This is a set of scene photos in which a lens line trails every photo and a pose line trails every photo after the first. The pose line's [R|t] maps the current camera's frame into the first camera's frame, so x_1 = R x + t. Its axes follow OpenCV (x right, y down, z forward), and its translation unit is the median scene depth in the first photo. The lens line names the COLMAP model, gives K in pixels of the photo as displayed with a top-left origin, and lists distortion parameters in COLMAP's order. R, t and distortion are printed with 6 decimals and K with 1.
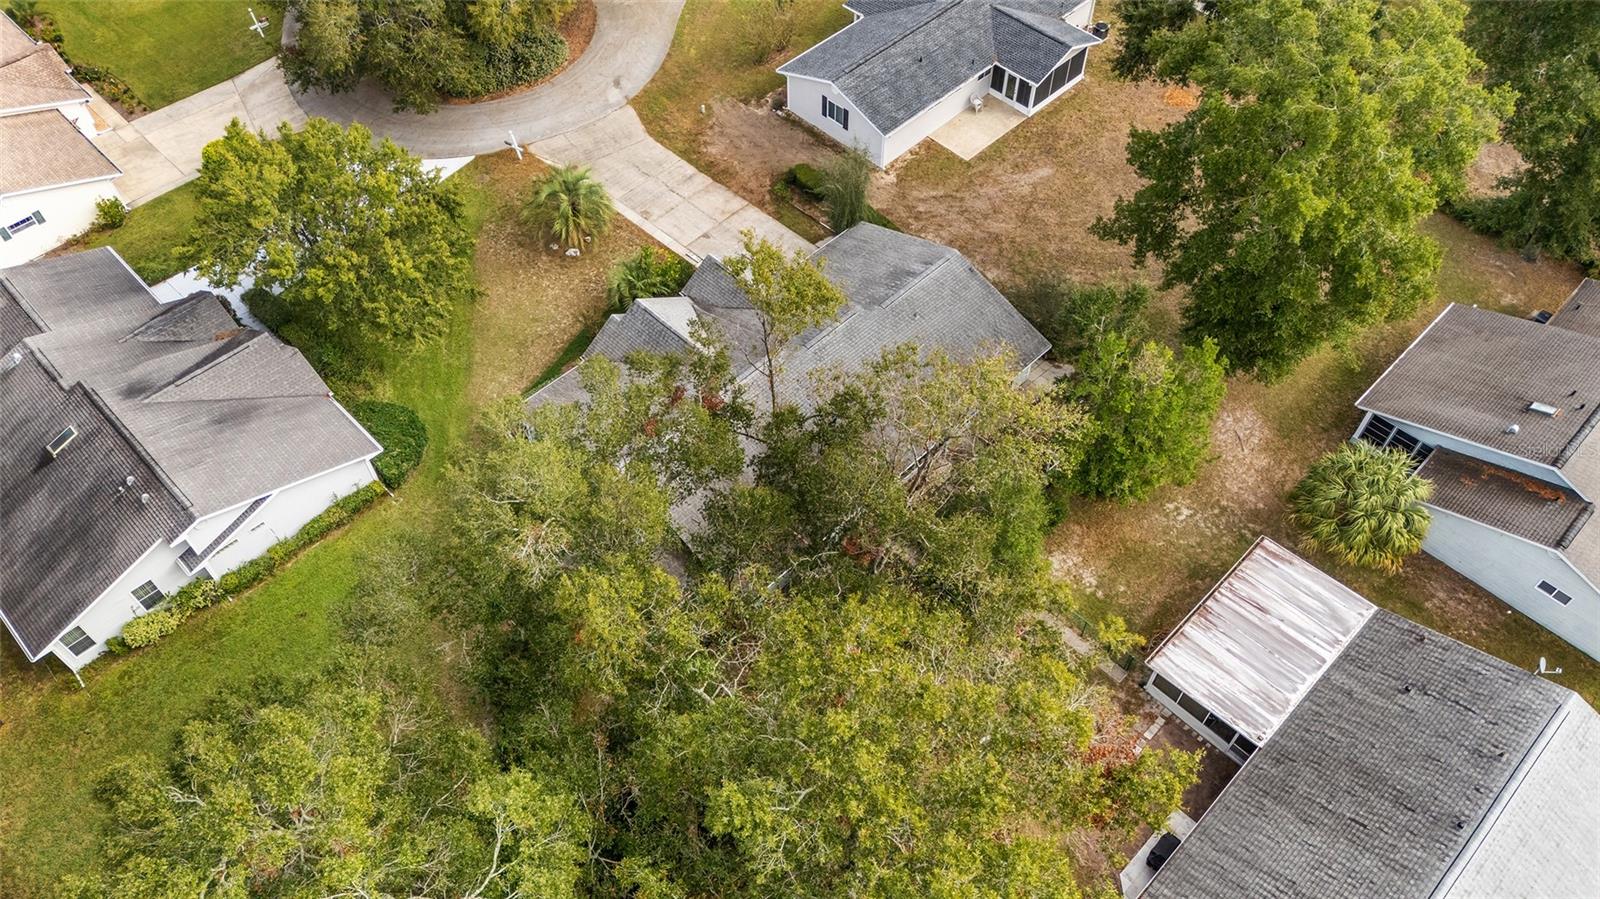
lens RADIAL K [[1103.4, 0, 800.0], [0, 1103.4, 449.5], [0, 0, 1]] dist [0.006107, 0.001409]
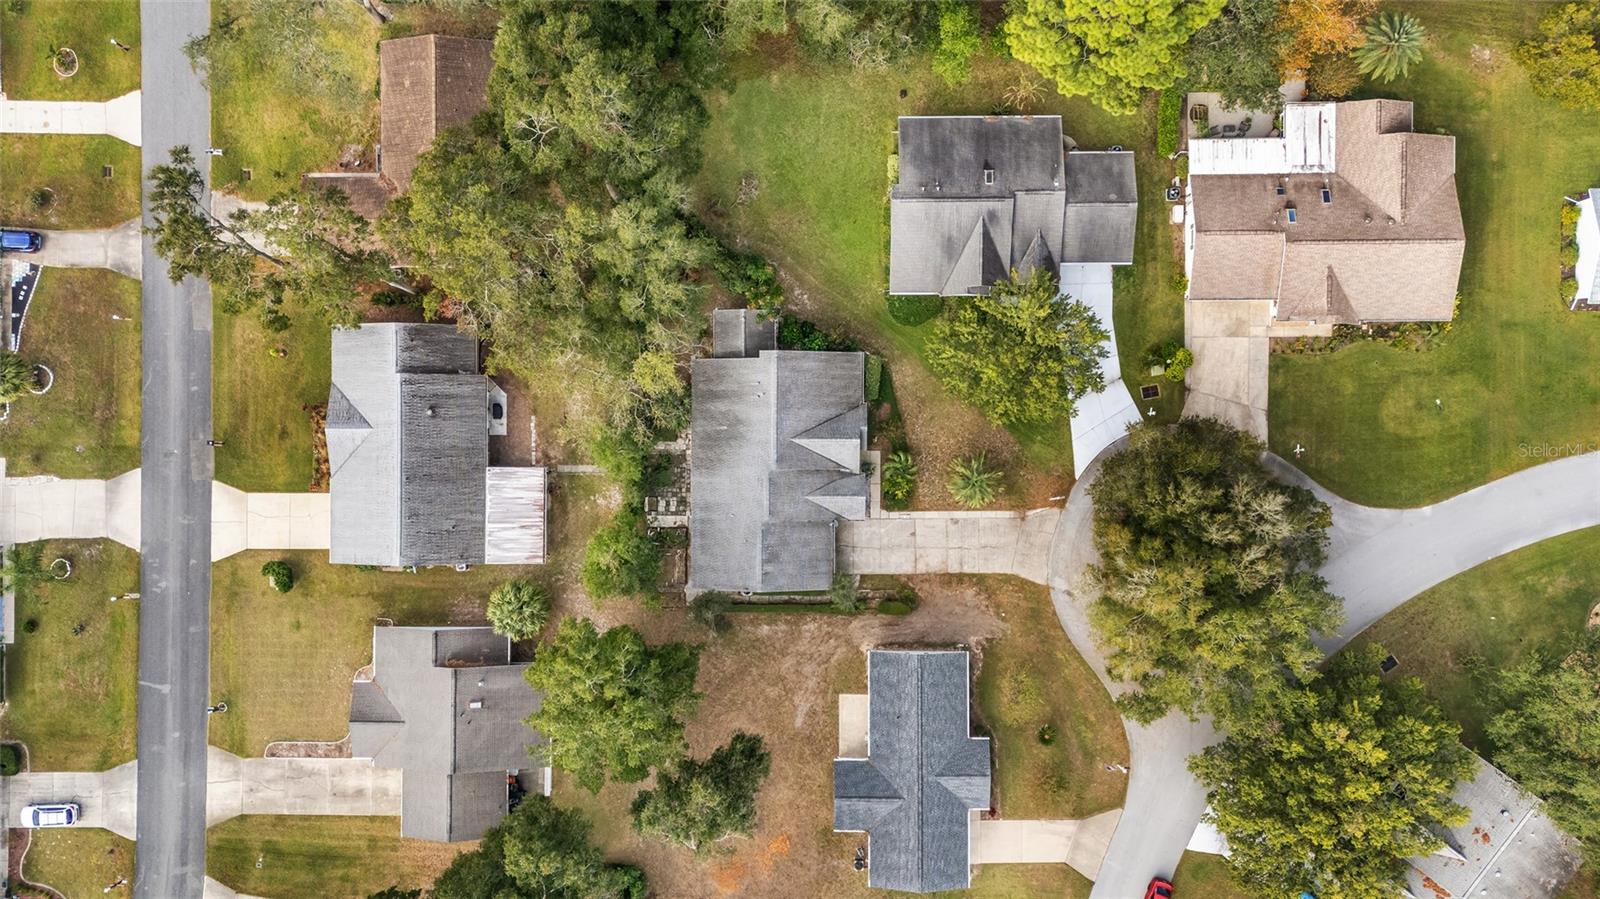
lens RADIAL K [[1103.4, 0, 800.0], [0, 1103.4, 449.5], [0, 0, 1]] dist [0.006107, 0.001409]
pose [[-0.713525, 0.700547, 0.010827, -0.068977], [-0.588002, -0.607154, 0.534432, -0.867675], [0.380968, 0.374964, 0.845142, -0.474735]]
